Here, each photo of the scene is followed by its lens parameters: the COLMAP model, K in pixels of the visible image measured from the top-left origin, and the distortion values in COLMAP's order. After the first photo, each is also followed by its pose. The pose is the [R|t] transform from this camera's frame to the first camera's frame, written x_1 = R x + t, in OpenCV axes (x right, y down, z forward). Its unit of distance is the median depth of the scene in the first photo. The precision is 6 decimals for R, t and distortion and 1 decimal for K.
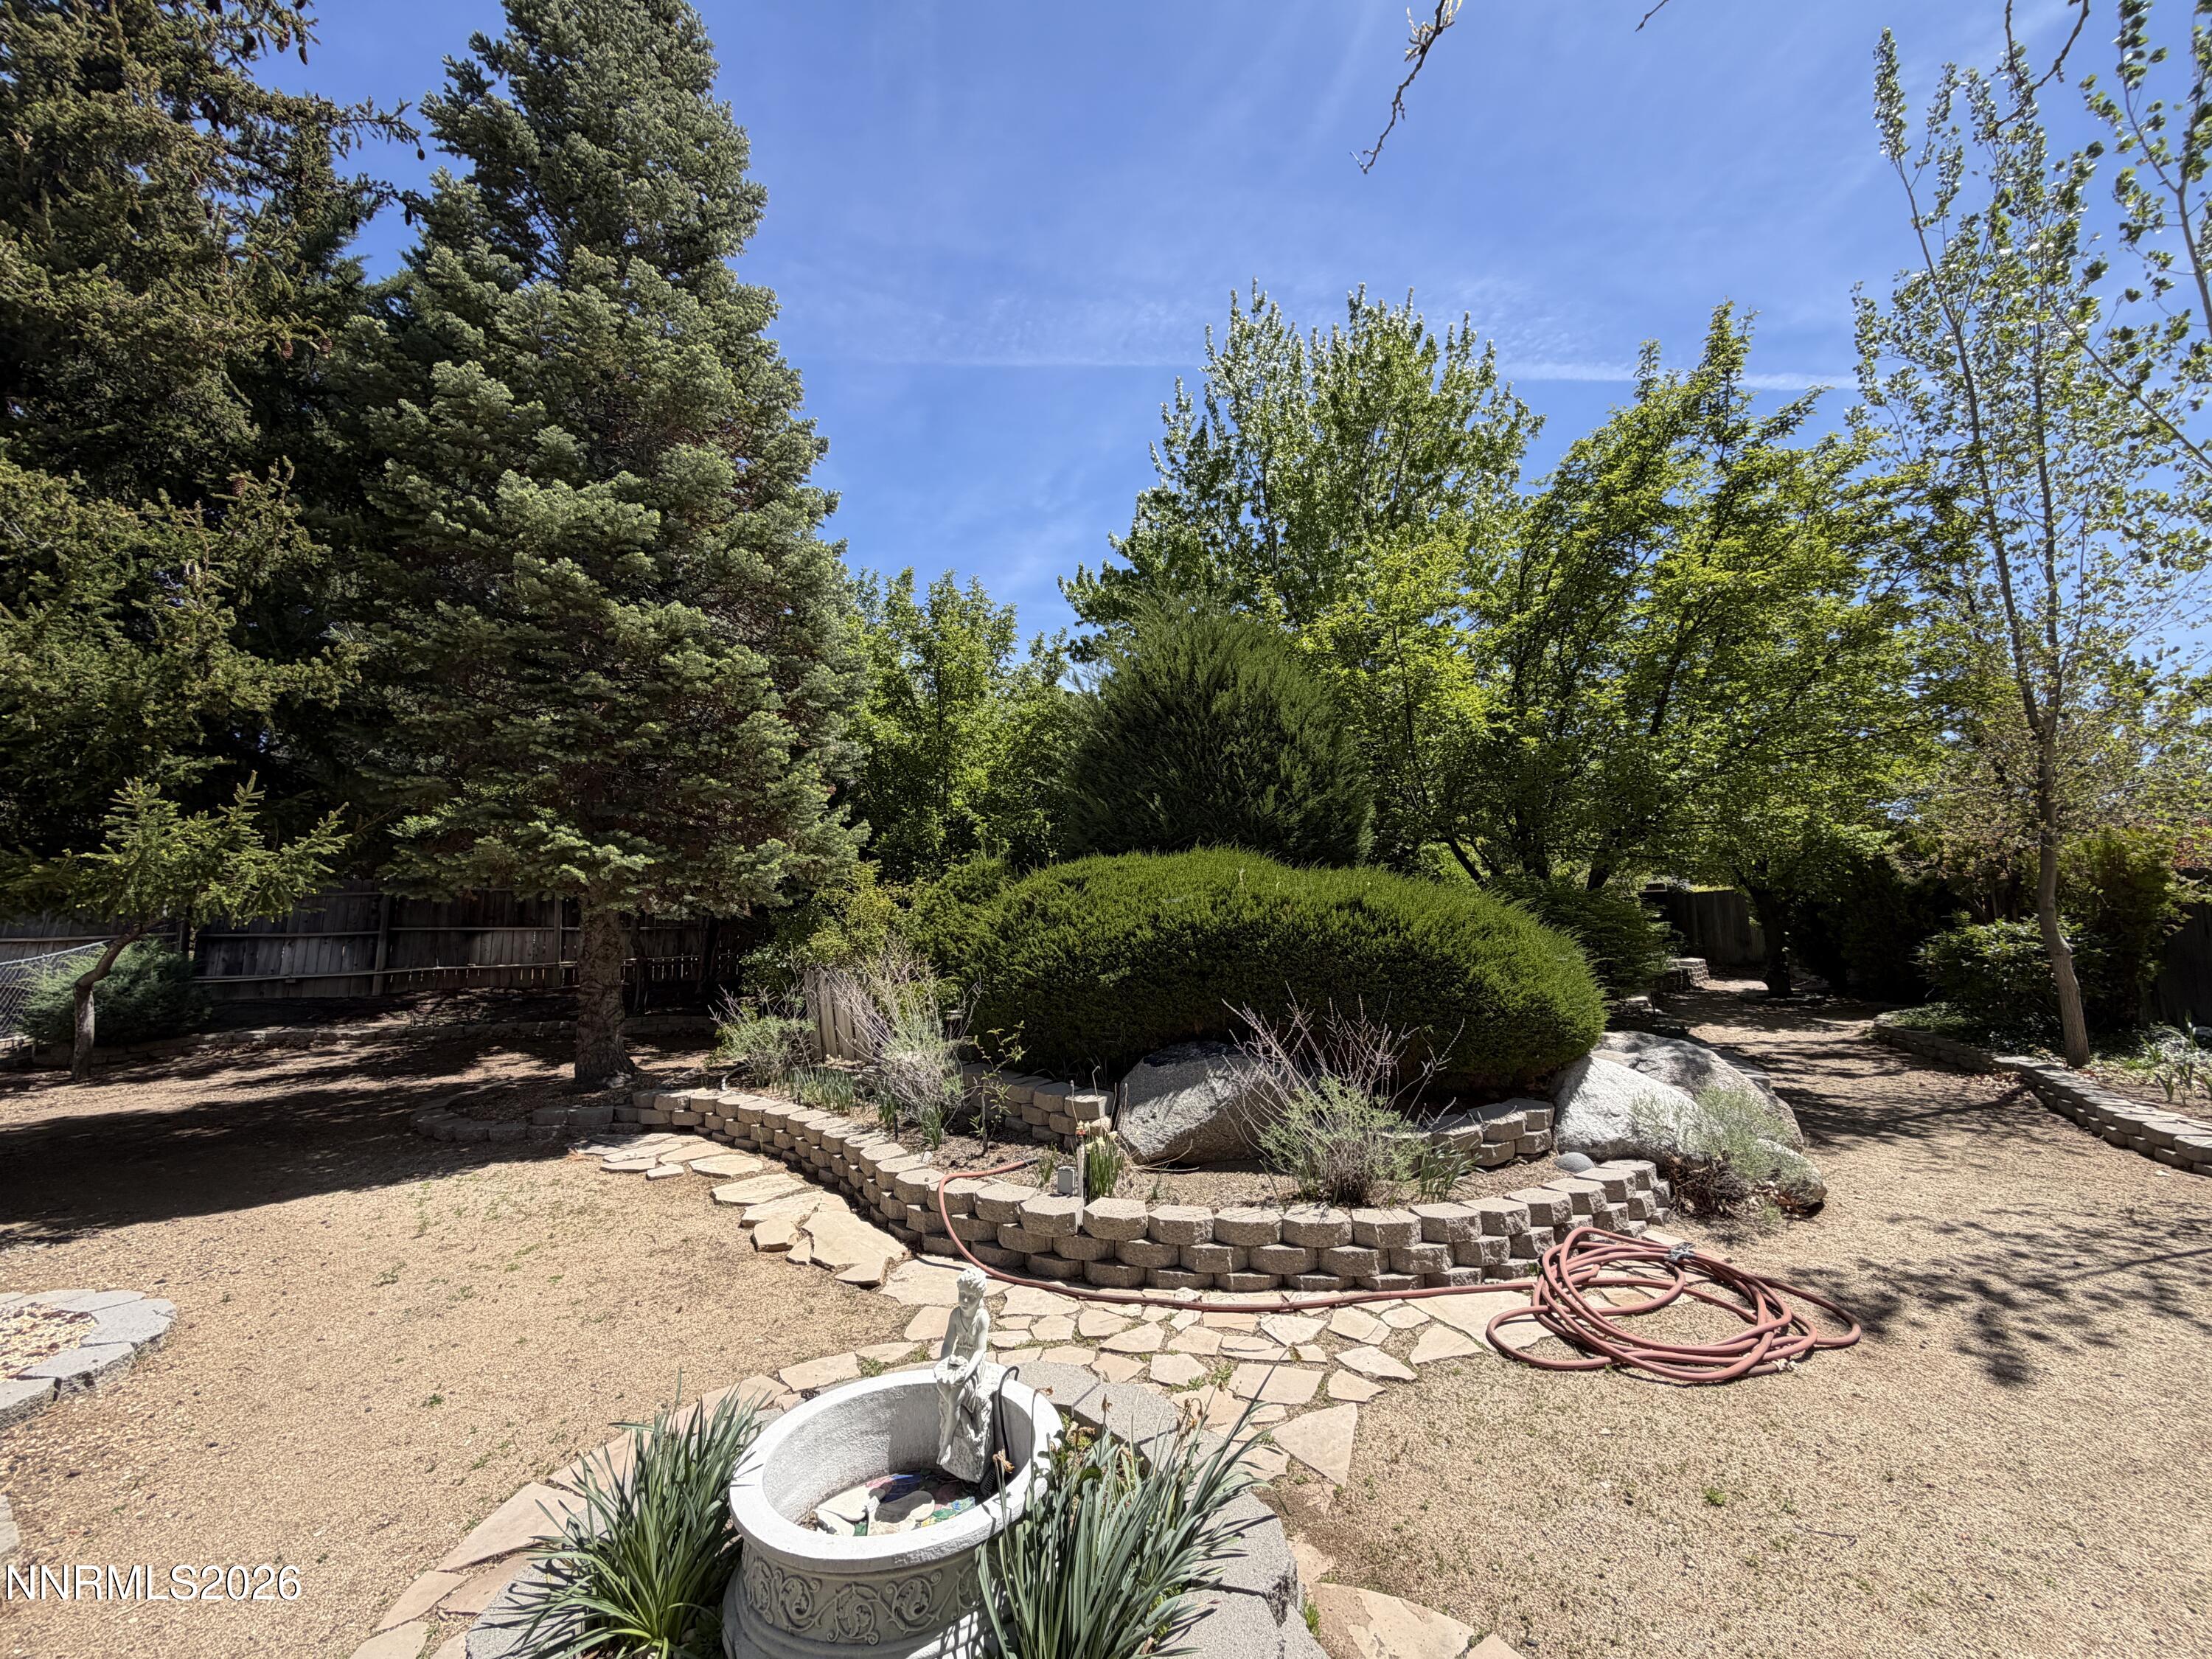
lens RADIAL K [[881.4, 0, 1101.7], [0, 881.4, 825.5], [0, 0, 1]] dist [-0.000401, -0.000148]
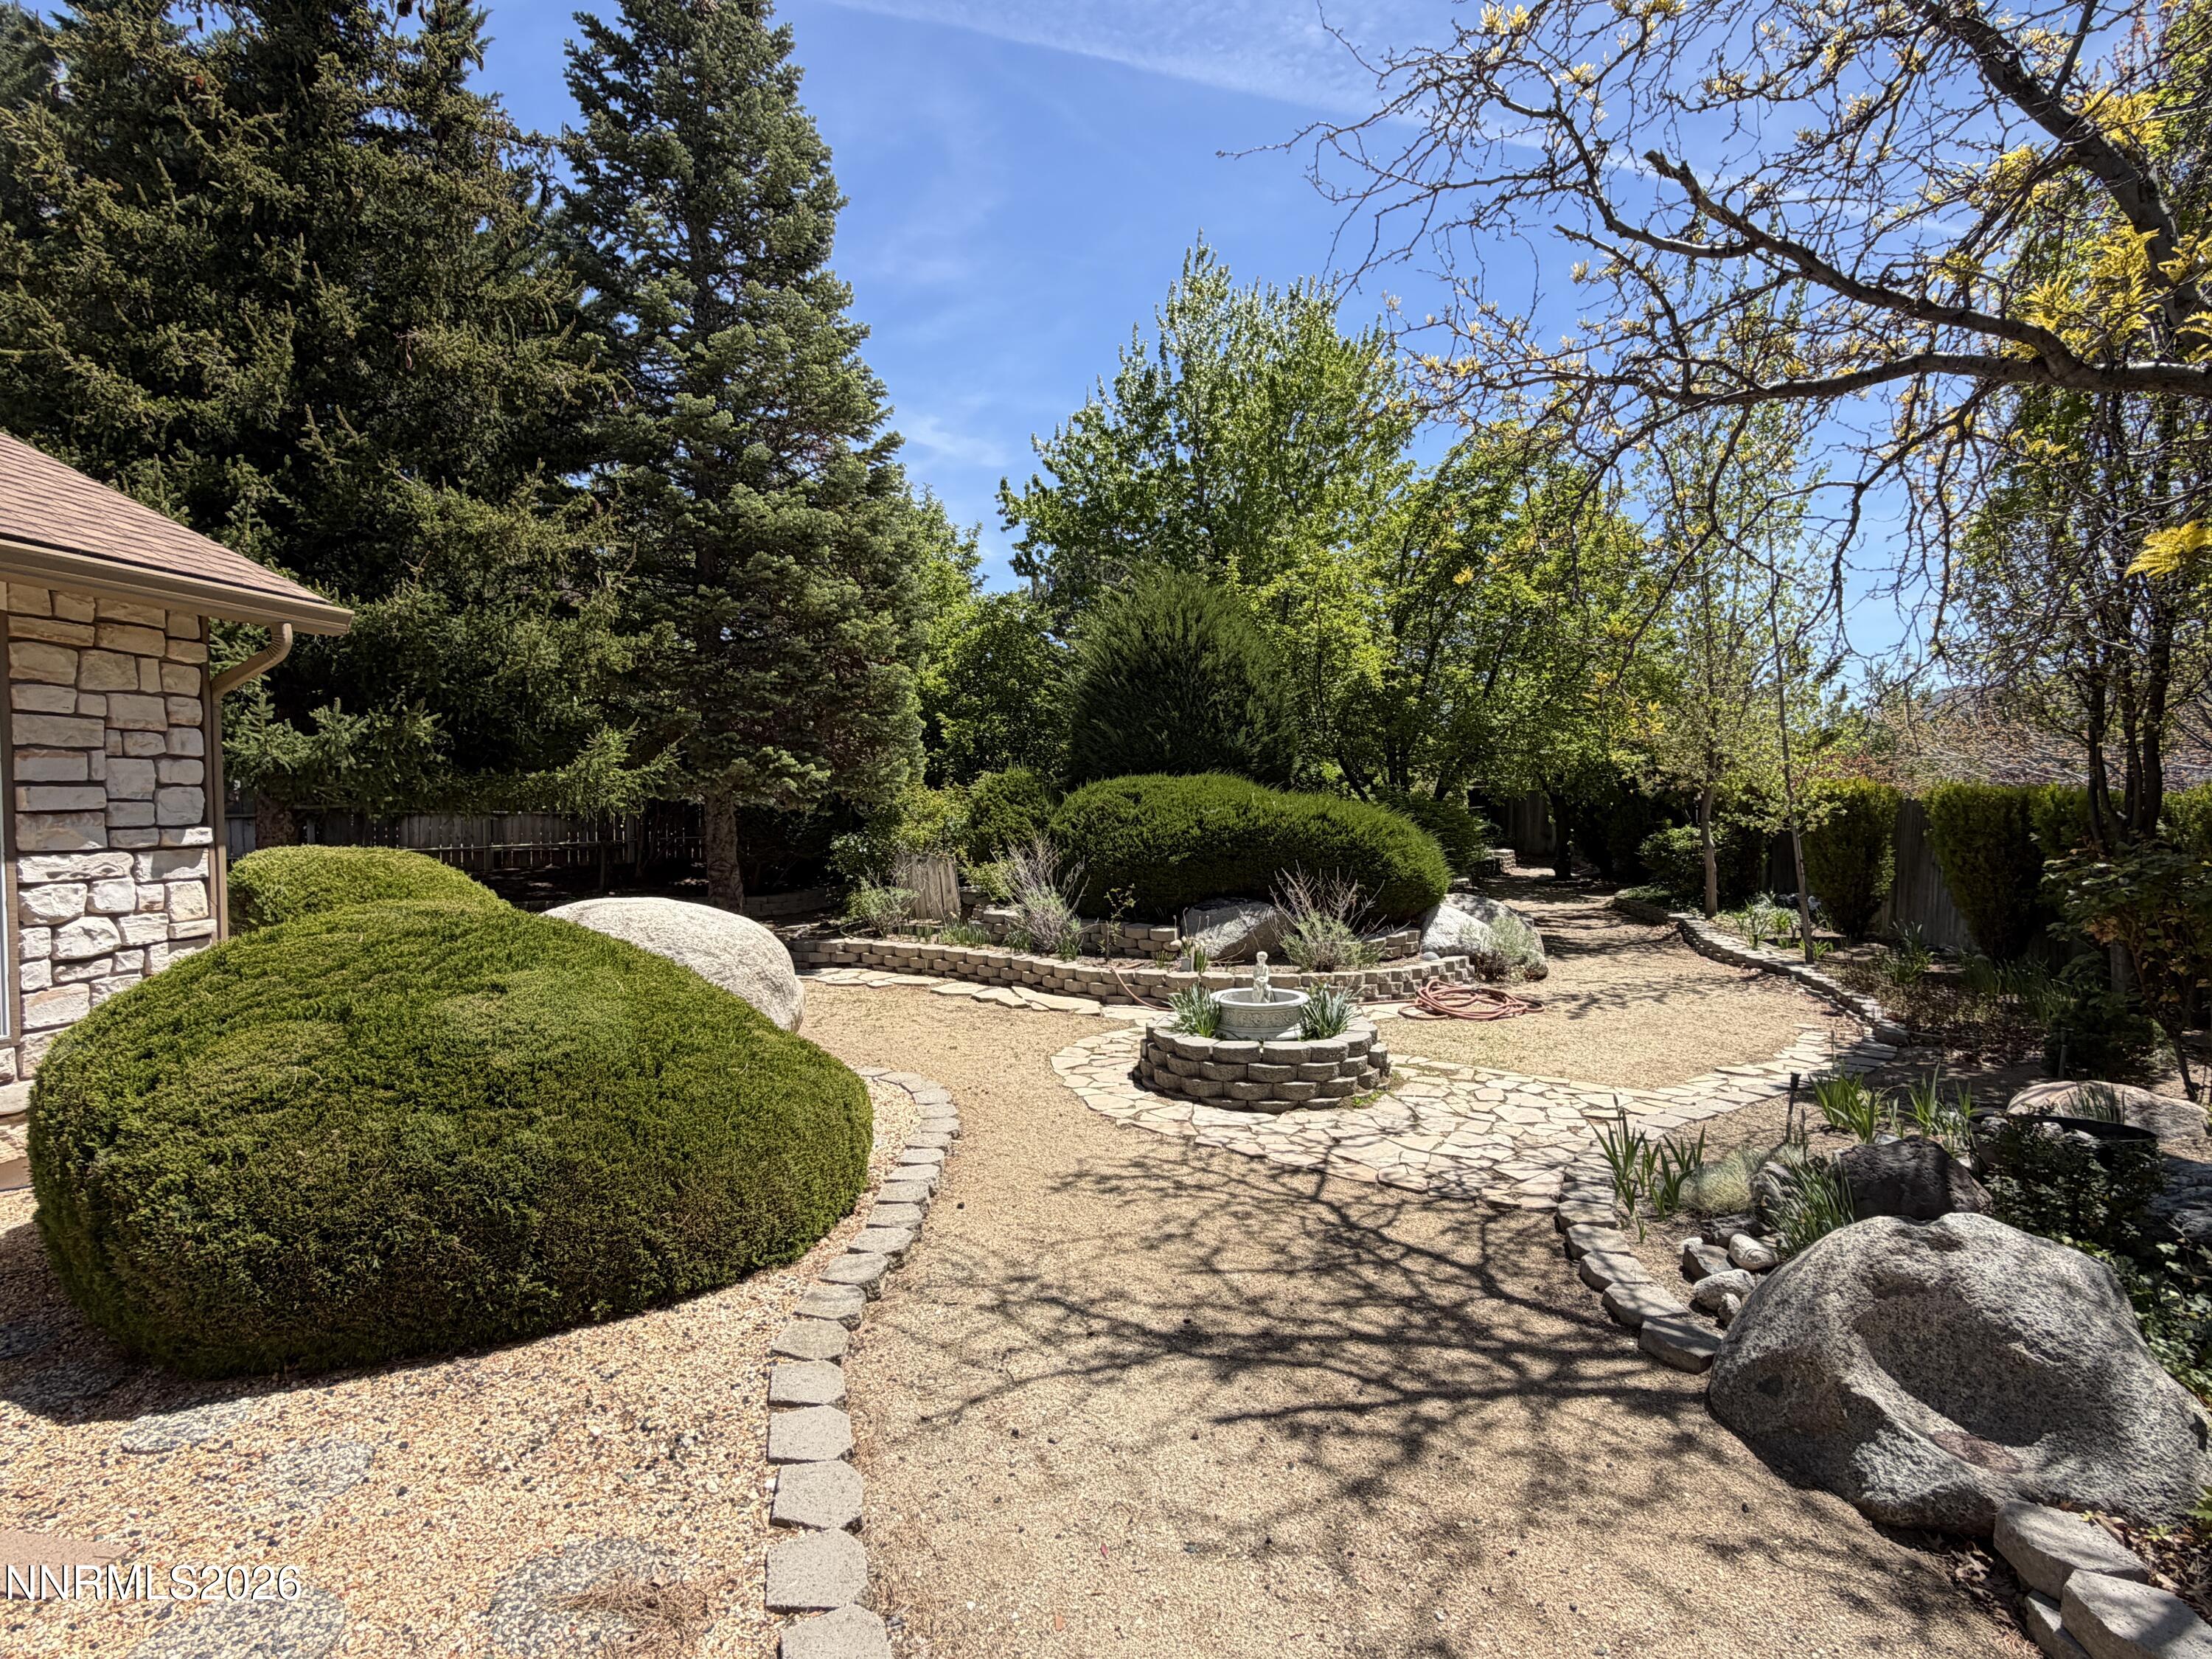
lens RADIAL K [[1093.1, 0, 1098.2], [0, 1093.1, 818.4], [0, 0, 1]] dist [-0.002927, -0.001104]
pose [[0.974998, 0.013486, 0.221803, -0.444891], [-0.041003, 0.991936, 0.119928, -0.105341], [-0.218396, -0.126024, 0.967688, -0.700902]]
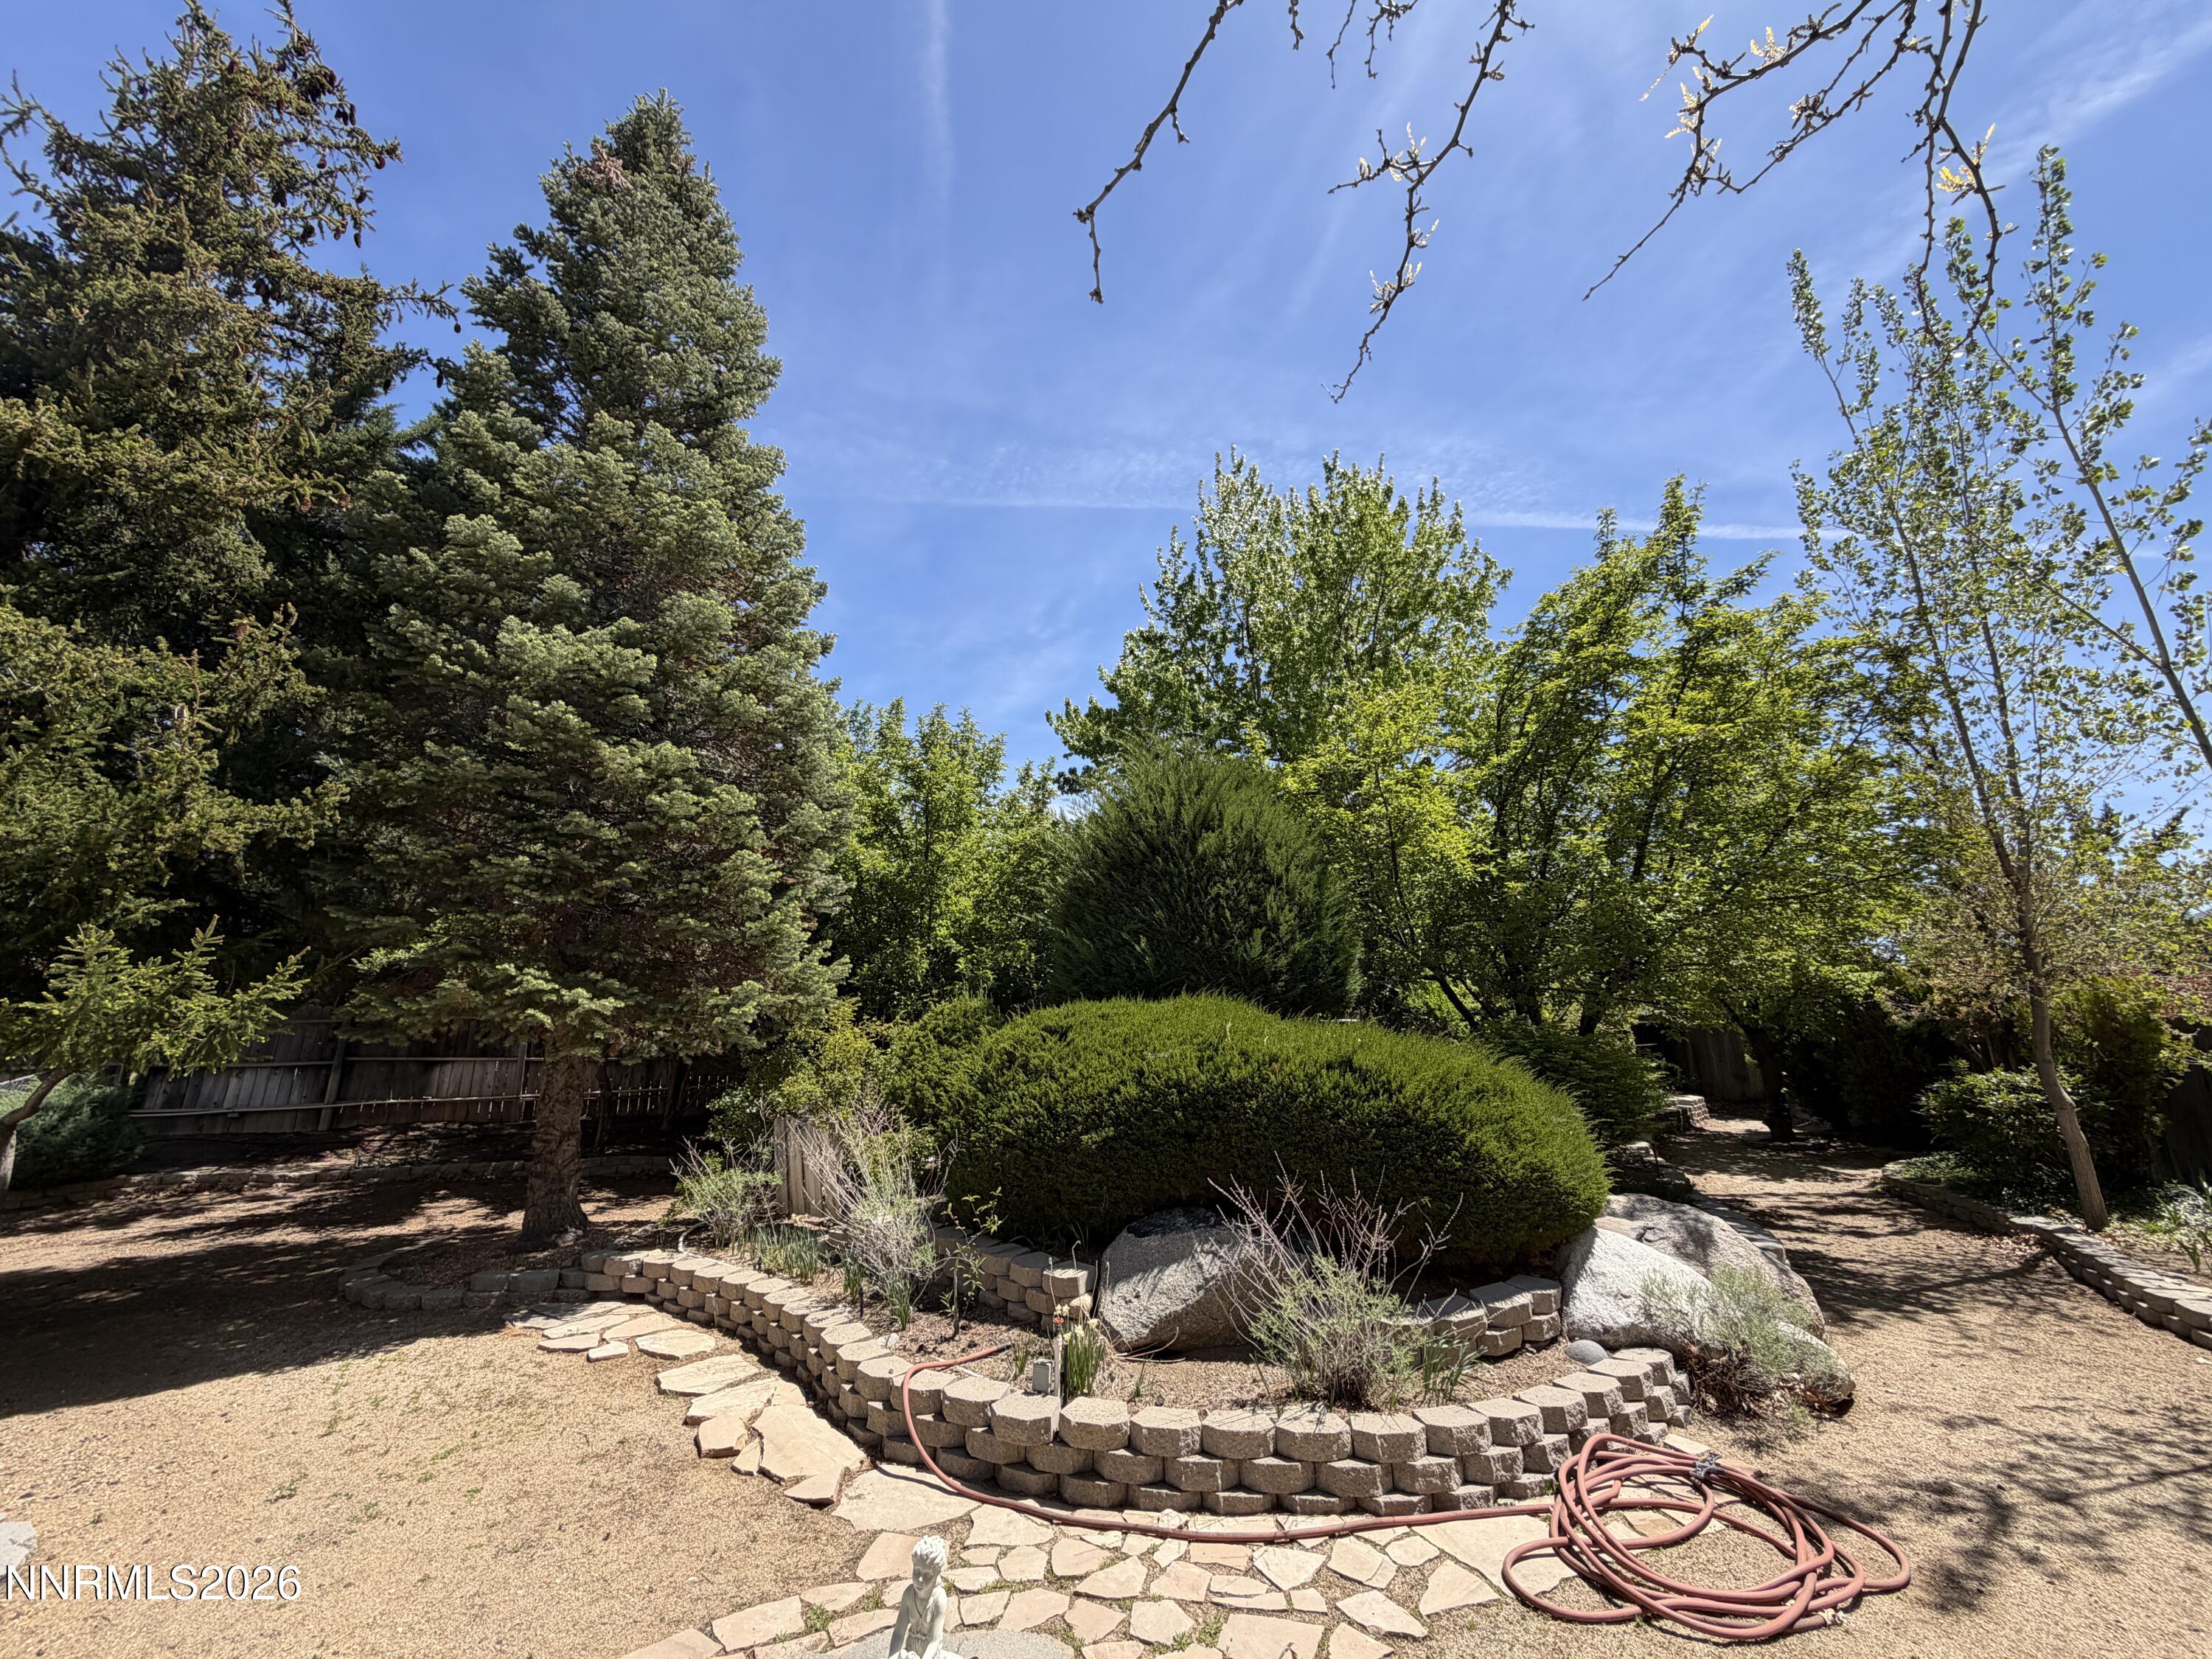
lens RADIAL K [[881.4, 0, 1102.5], [0, 881.4, 828.0], [0, 0, 1]] dist [-0.000401, -0.000148]
pose [[0.999845, 0.010963, 0.013775, 0.002612], [-0.009090, 0.991563, -0.129310, -0.029081], [-0.015077, 0.129164, 0.991509, 0.005227]]
